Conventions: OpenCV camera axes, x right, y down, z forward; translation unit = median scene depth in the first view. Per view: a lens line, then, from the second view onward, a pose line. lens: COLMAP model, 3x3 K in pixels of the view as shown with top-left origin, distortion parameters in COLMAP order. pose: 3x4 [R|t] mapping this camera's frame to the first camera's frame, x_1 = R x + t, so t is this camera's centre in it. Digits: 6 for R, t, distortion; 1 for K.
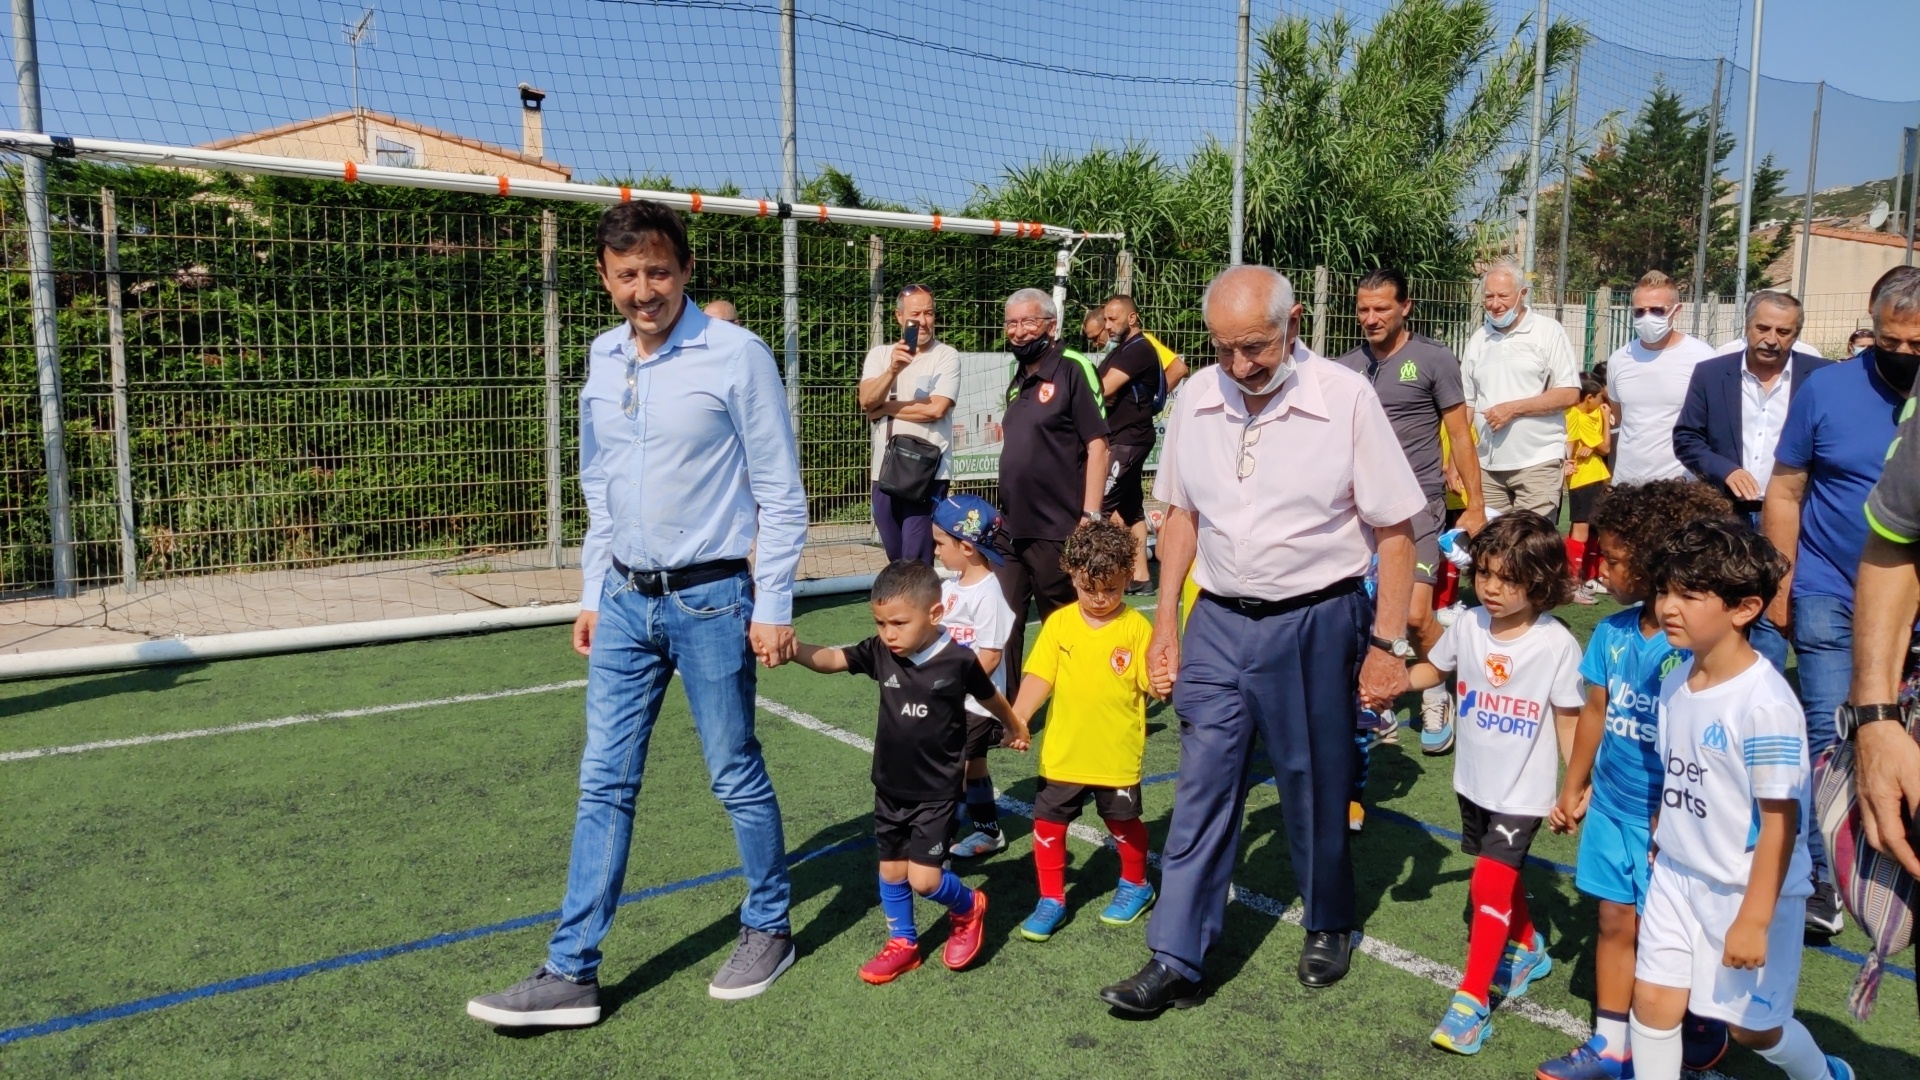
lens RADIAL K [[1515.4, 0, 955.7], [0, 1515.4, 573.4], [0, 0, 1]] dist [0.020544, -0.003704]
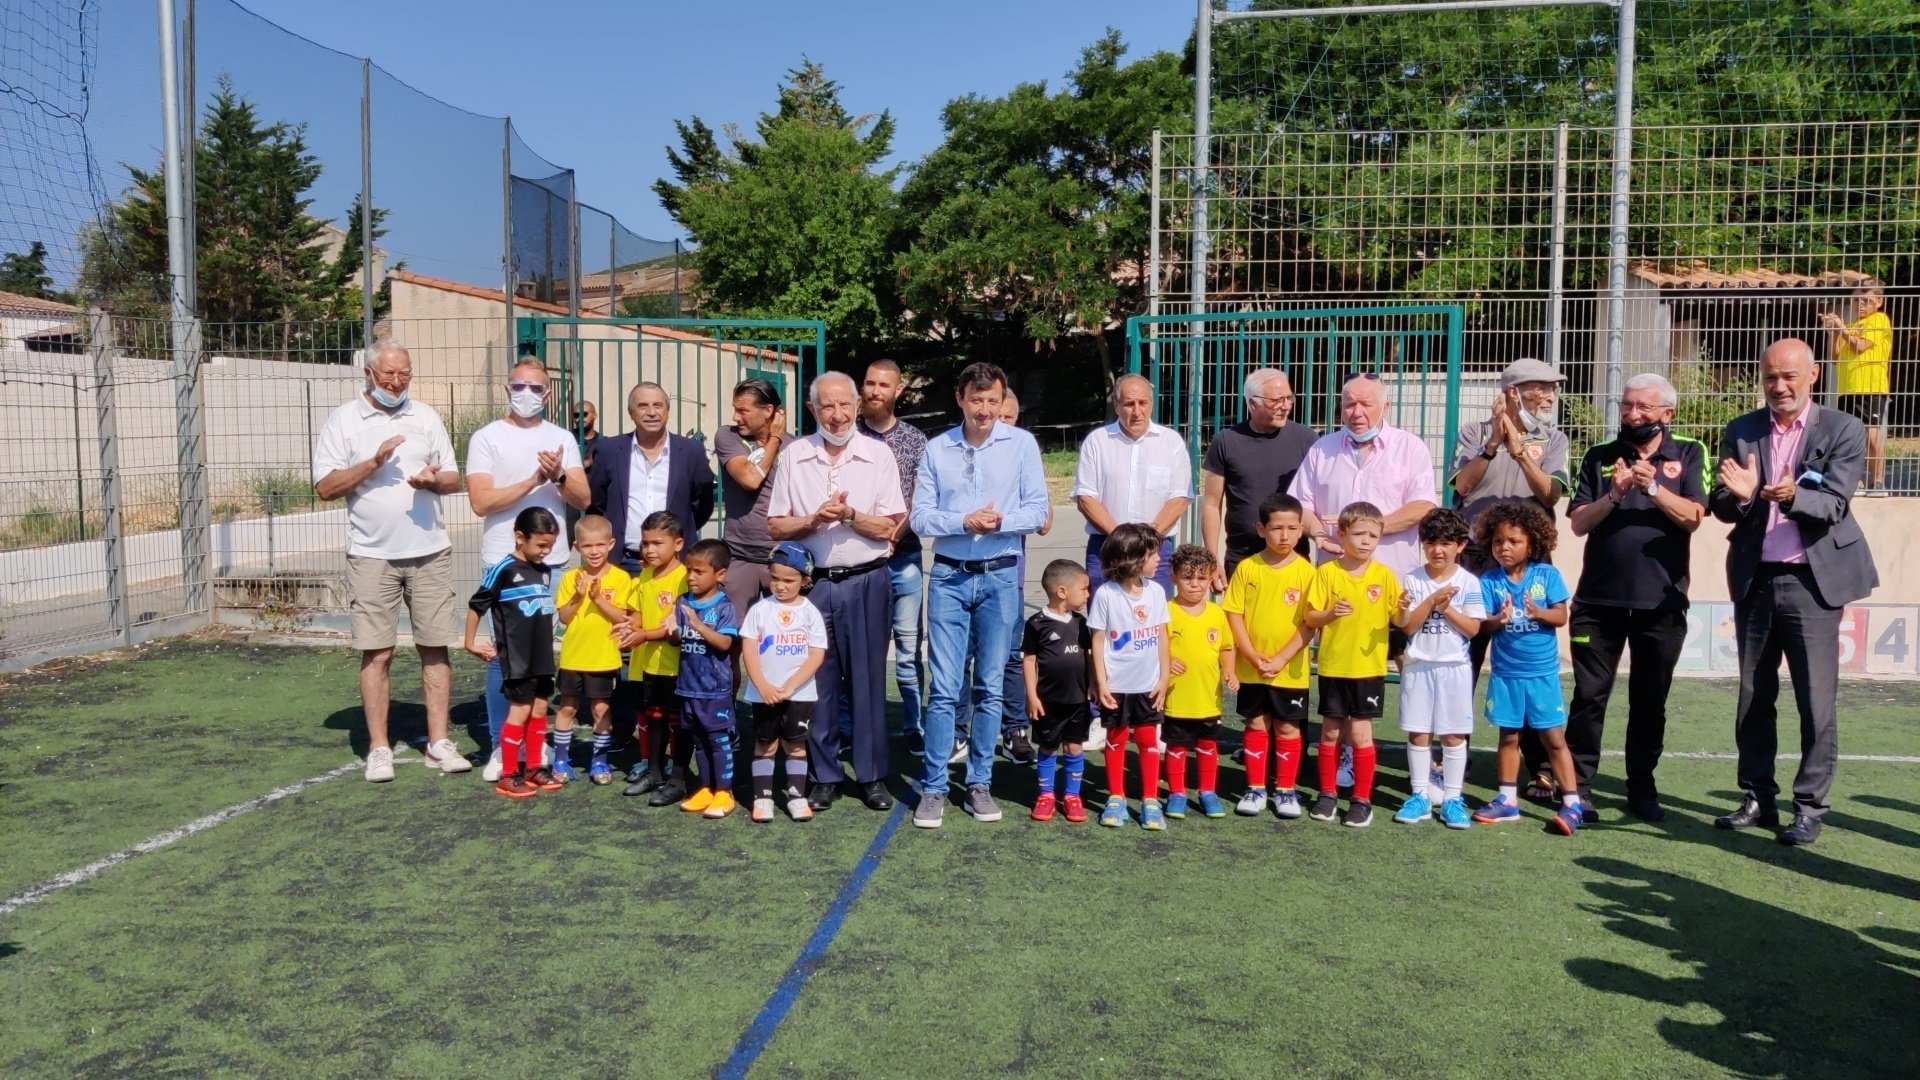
lens RADIAL K [[1512.7, 0, 951.2], [0, 1512.7, 576.5], [0, 0, 1]] dist [0.050297, -0.116767]
pose [[0.705966, -0.067329, 0.705038, 0.376702], [0.103608, 0.994580, -0.008765, -0.065173], [-0.700626, 0.079235, 0.709116, 0.493990]]
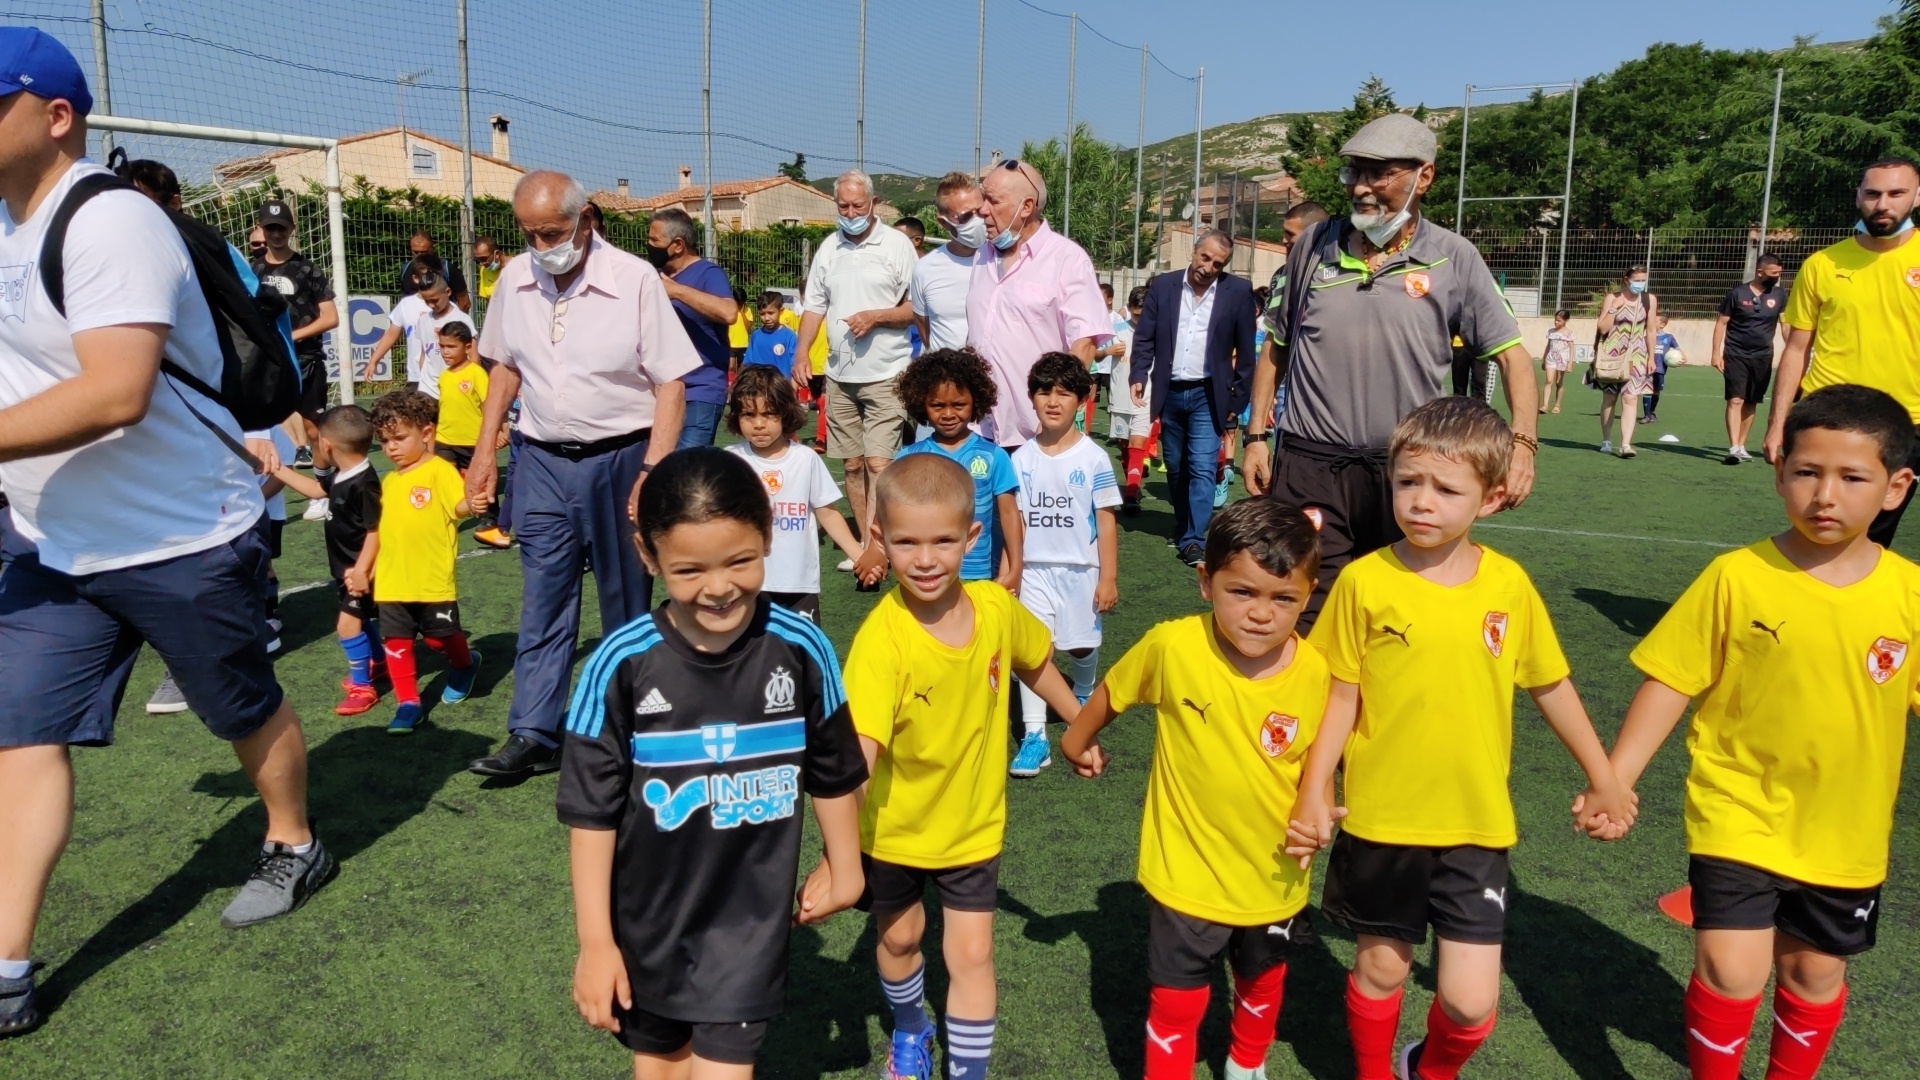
lens RADIAL K [[1554.4, 0, 931.1], [0, 1554.4, 539.2], [0, 0, 1]] dist [-0.050475, 0.063489]
pose [[0.913109, -0.053026, 0.404253, -0.951288], [0.047750, 0.998591, 0.023131, 0.172638], [-0.404910, -0.001818, 0.914355, -1.131985]]
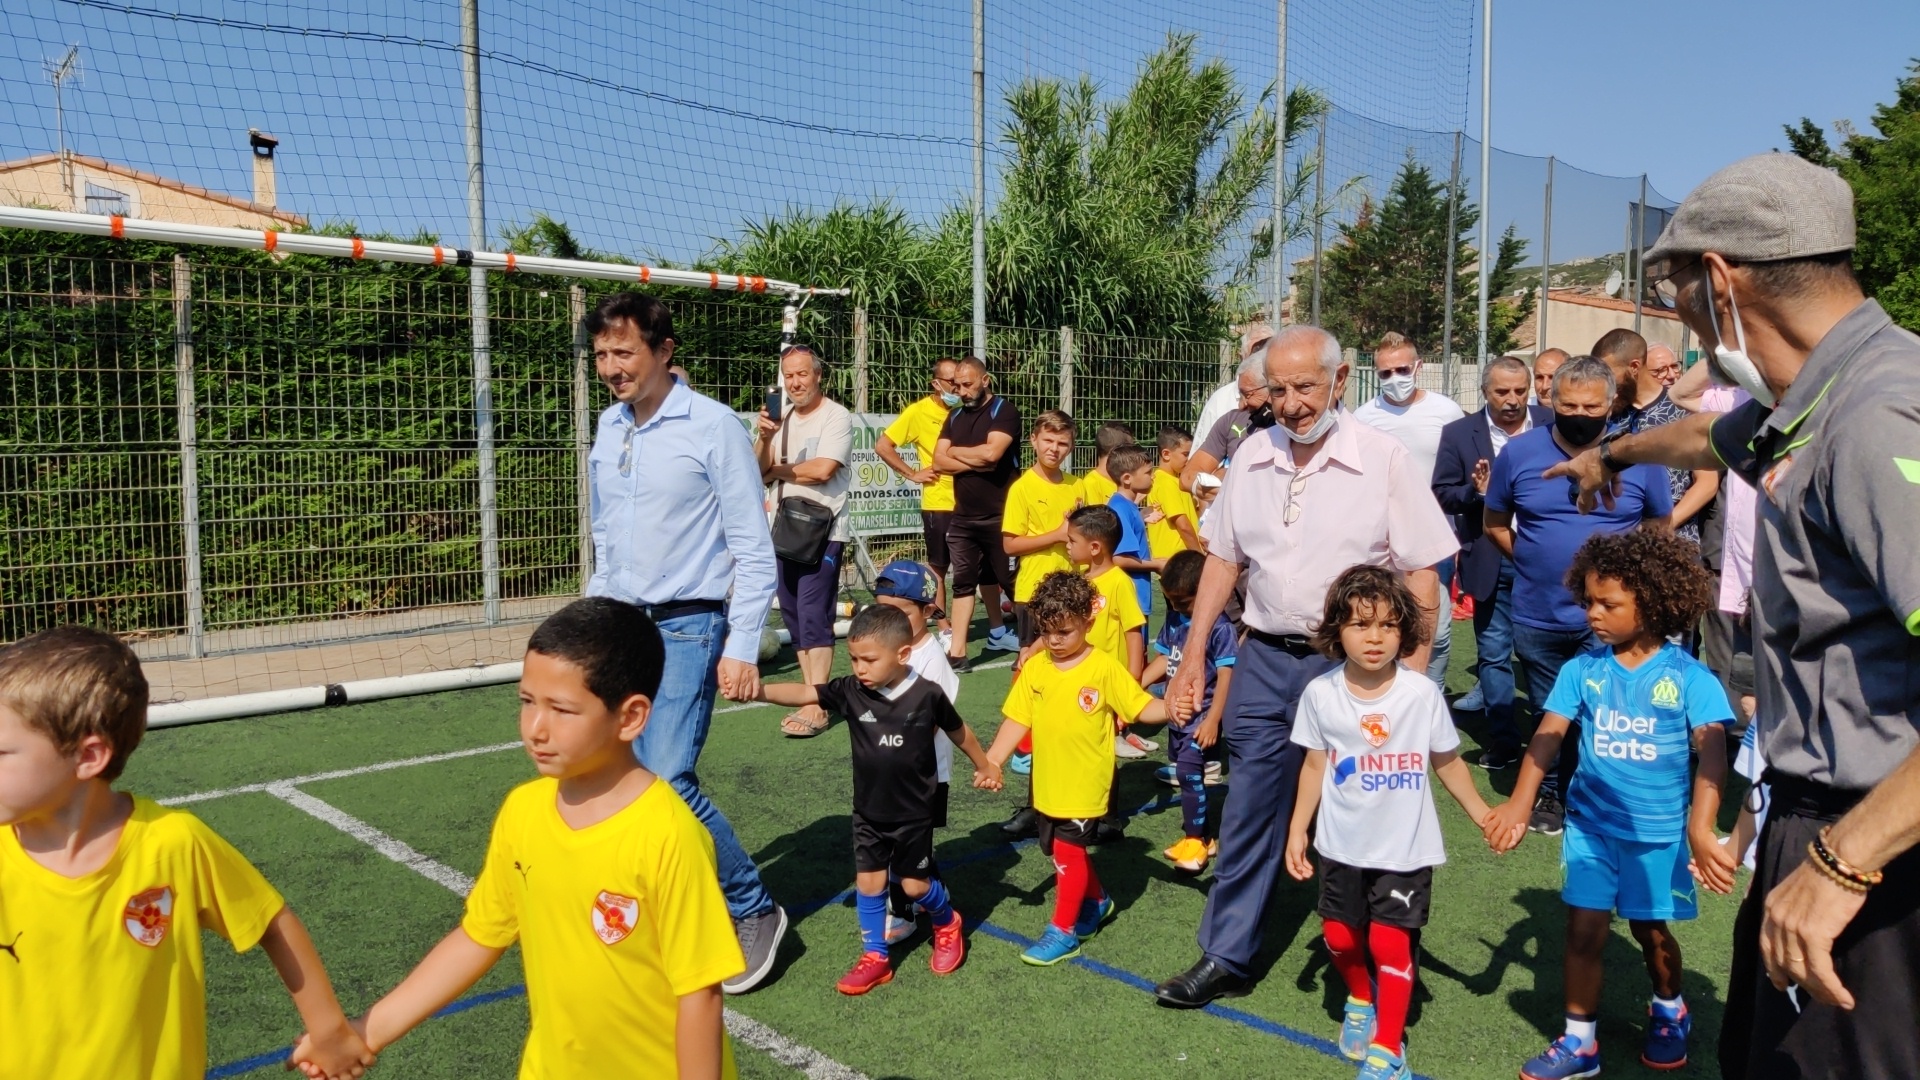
lens RADIAL K [[1525.8, 0, 954.7], [0, 1525.8, 531.4], [0, 0, 1]] dist [0.089065, -0.140298]
pose [[0.991560, -0.011657, 0.129126, 0.032215], [0.020347, 0.997600, -0.066184, -0.004582], [-0.128045, 0.068253, 0.989417, 0.031299]]
